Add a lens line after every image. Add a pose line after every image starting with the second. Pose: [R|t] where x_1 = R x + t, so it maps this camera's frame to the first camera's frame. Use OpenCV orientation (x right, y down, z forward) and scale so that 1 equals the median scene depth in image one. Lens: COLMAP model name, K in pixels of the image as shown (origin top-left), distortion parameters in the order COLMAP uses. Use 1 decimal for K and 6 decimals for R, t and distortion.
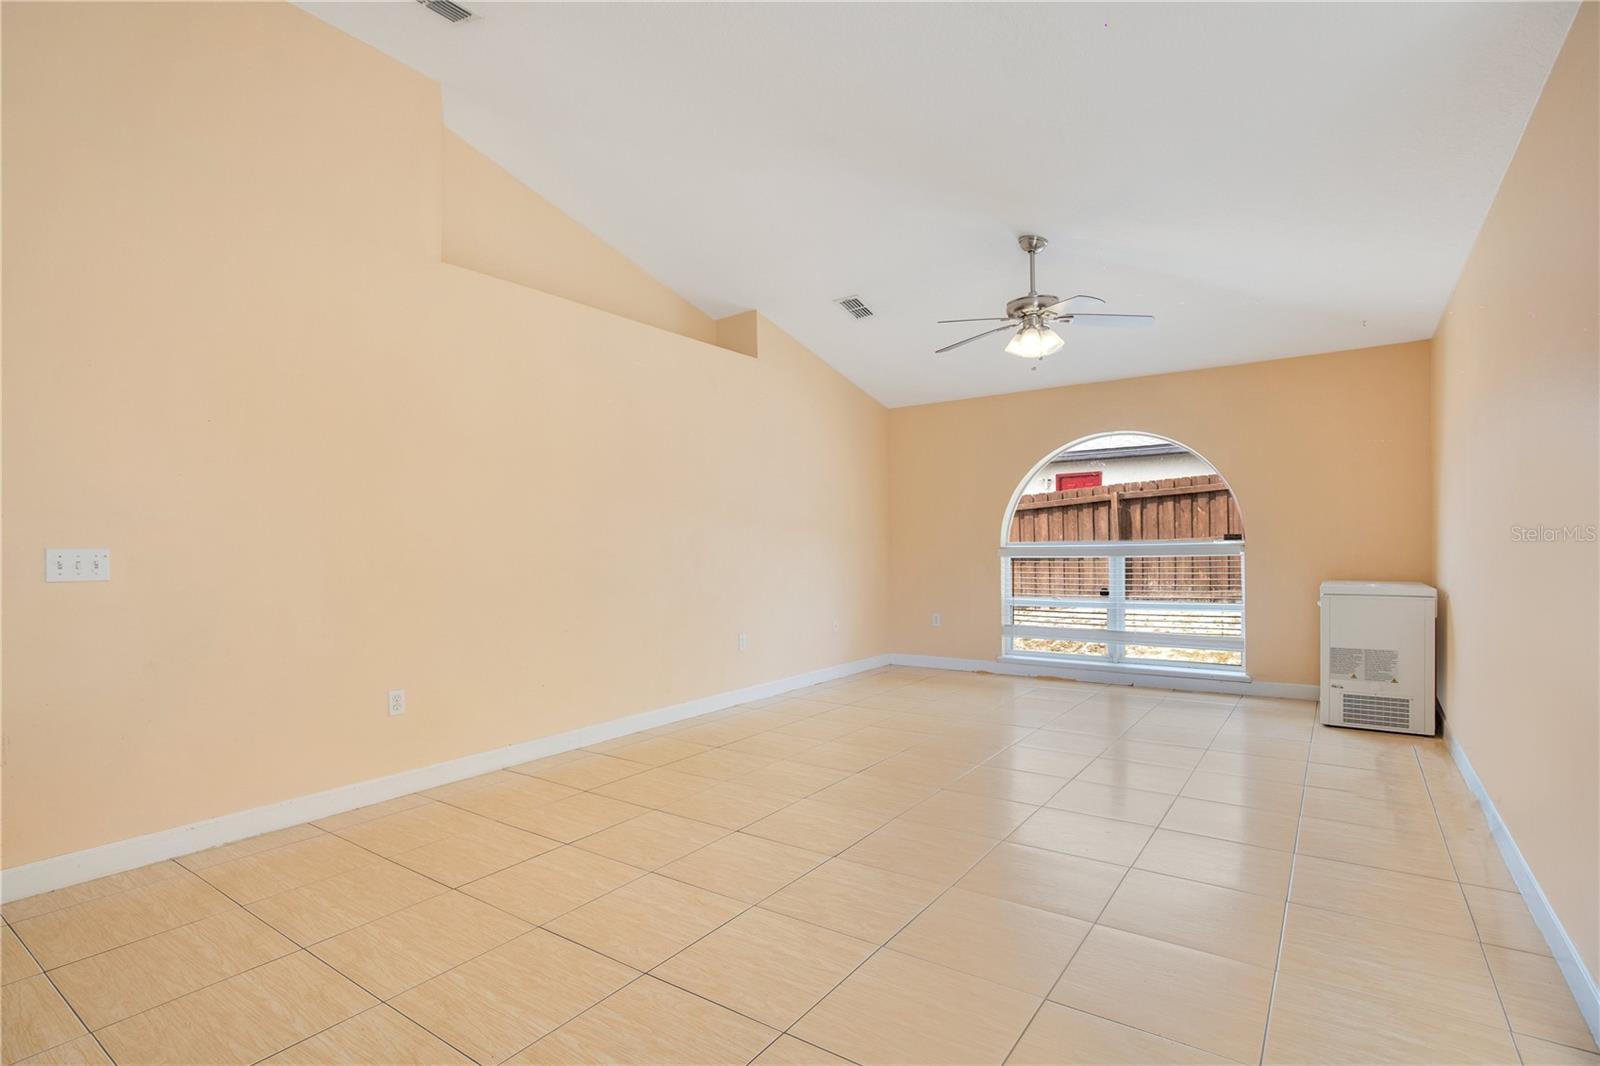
lens RADIAL K [[766.8, 0, 796.4], [0, 766.8, 562.1], [0, 0, 1]] dist [-0.014950, -0.000202]
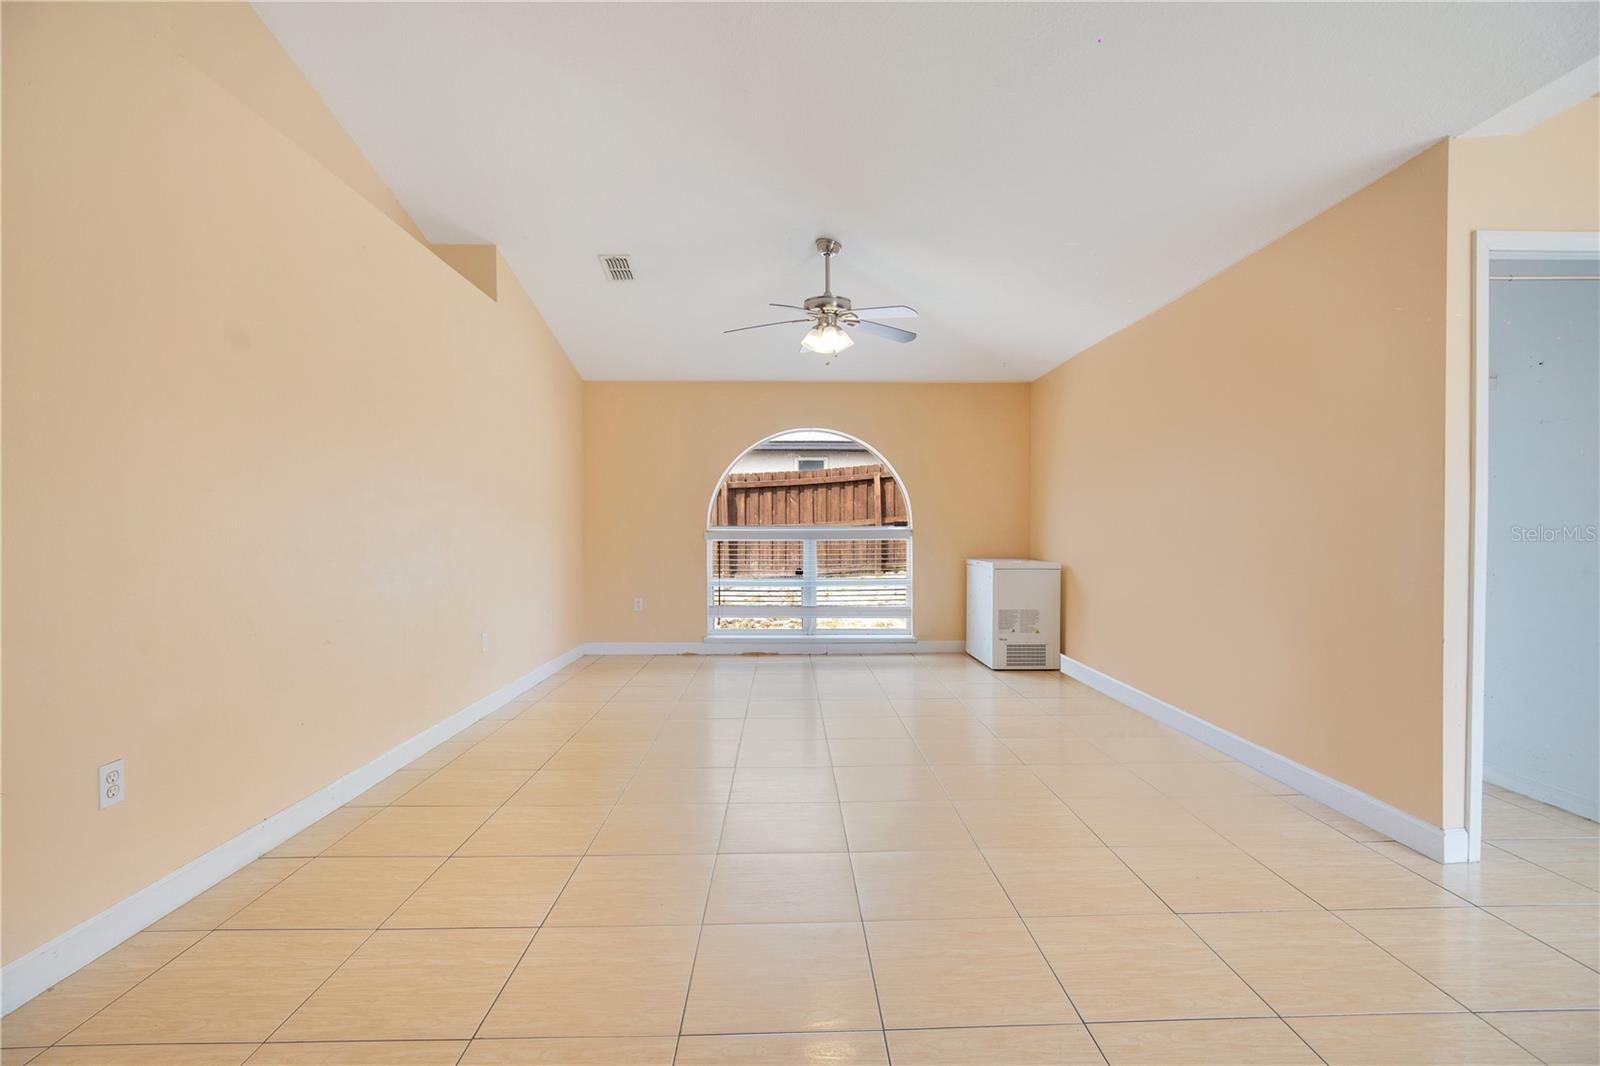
lens RADIAL K [[751.9, 0, 805.4], [0, 751.9, 542.5], [0, 0, 1]] dist [-0.001848, -0.000337]
pose [[0.798085, 0.001516, 0.602543, -0.251423], [0.001720, 0.999987, -0.004795, 0.002151], [-0.602543, 0.004863, 0.798072, 0.127818]]
